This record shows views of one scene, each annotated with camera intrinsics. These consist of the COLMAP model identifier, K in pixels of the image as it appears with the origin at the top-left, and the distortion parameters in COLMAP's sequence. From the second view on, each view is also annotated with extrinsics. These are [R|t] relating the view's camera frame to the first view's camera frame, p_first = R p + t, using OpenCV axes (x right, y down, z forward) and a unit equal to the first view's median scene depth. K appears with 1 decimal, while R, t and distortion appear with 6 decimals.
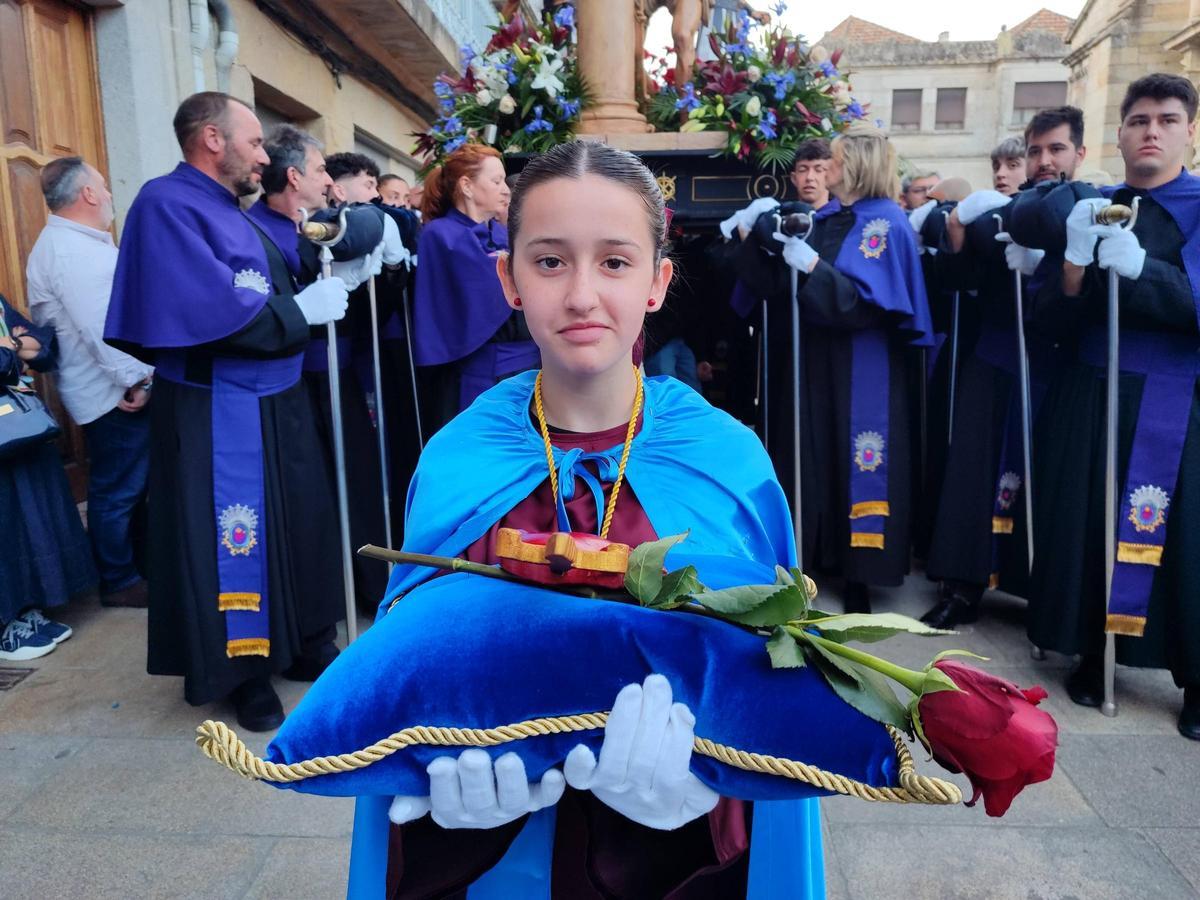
lens RADIAL K [[872.9, 0, 591.3], [0, 872.9, 455.9], [0, 0, 1]] dist [0.024844, -0.014918]
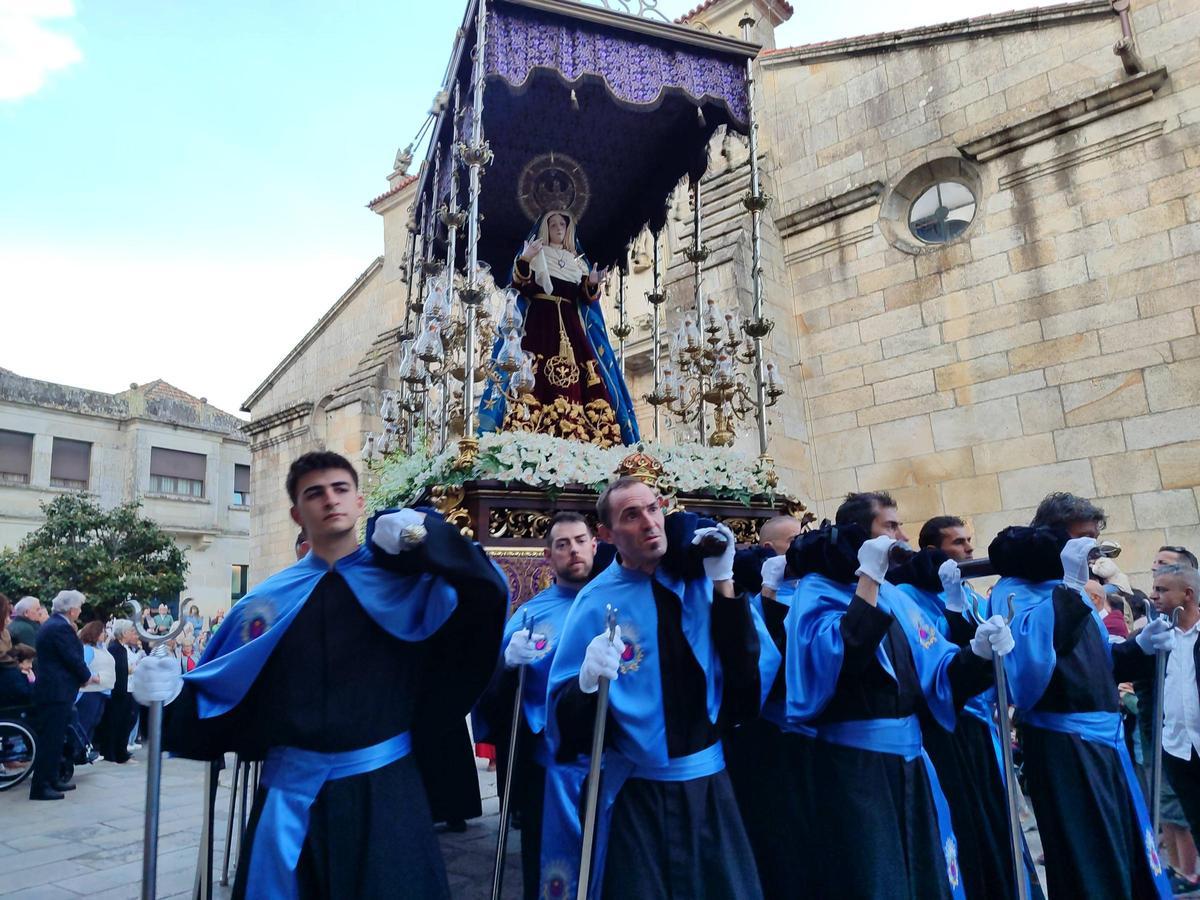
lens RADIAL K [[872.9, 0, 593.7], [0, 872.9, 449.2], [0, 0, 1]] dist [0.024844, -0.014918]
pose [[0.509434, 0.165486, 0.844447, -0.021761], [0.212558, 0.926724, -0.309841, -0.063935], [-0.833844, 0.337337, 0.436930, 0.263246]]
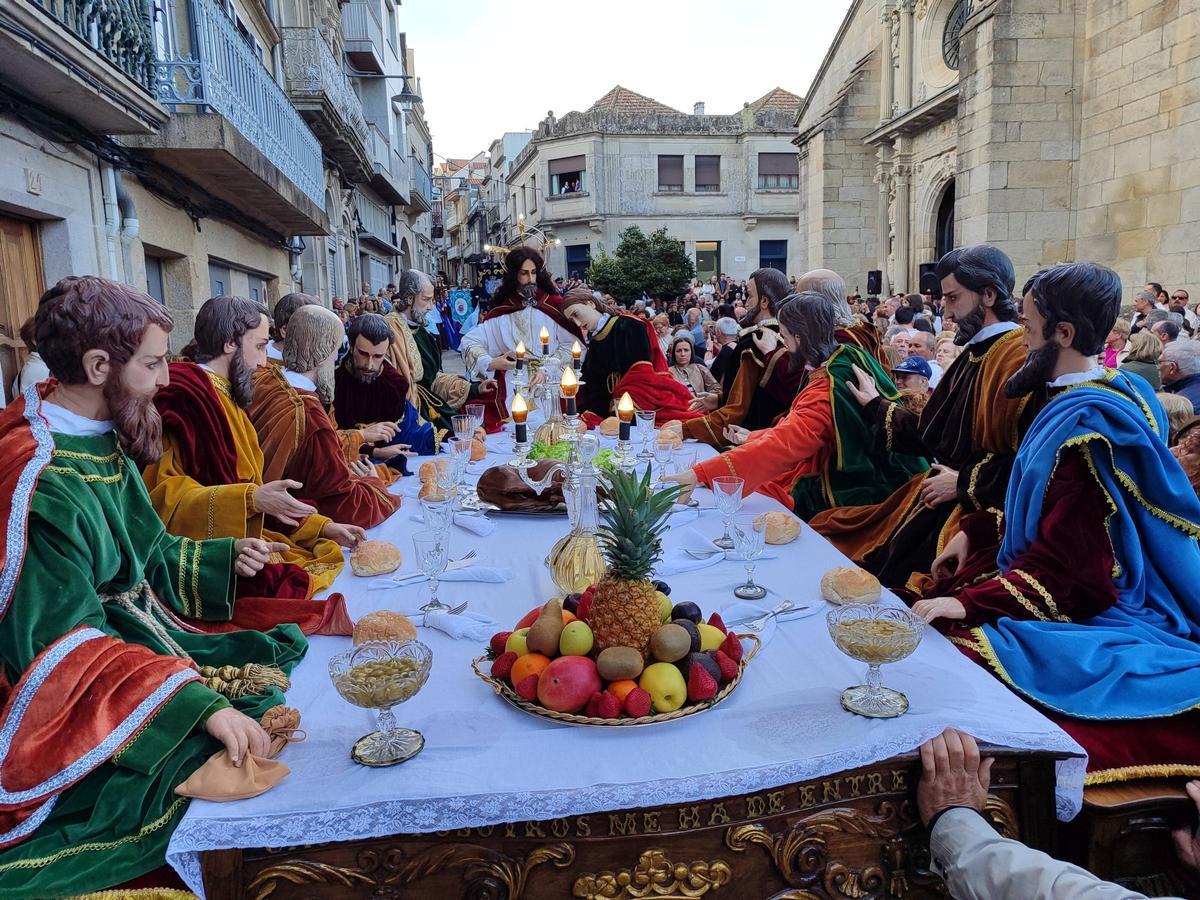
lens RADIAL K [[872.9, 0, 587.4], [0, 872.9, 455.4], [0, 0, 1]] dist [0.024844, -0.014918]
pose [[0.974169, -0.051610, 0.219842, -0.010058], [0.059084, 0.997873, -0.027559, -0.009816], [-0.217952, 0.039836, 0.975146, -0.055504]]
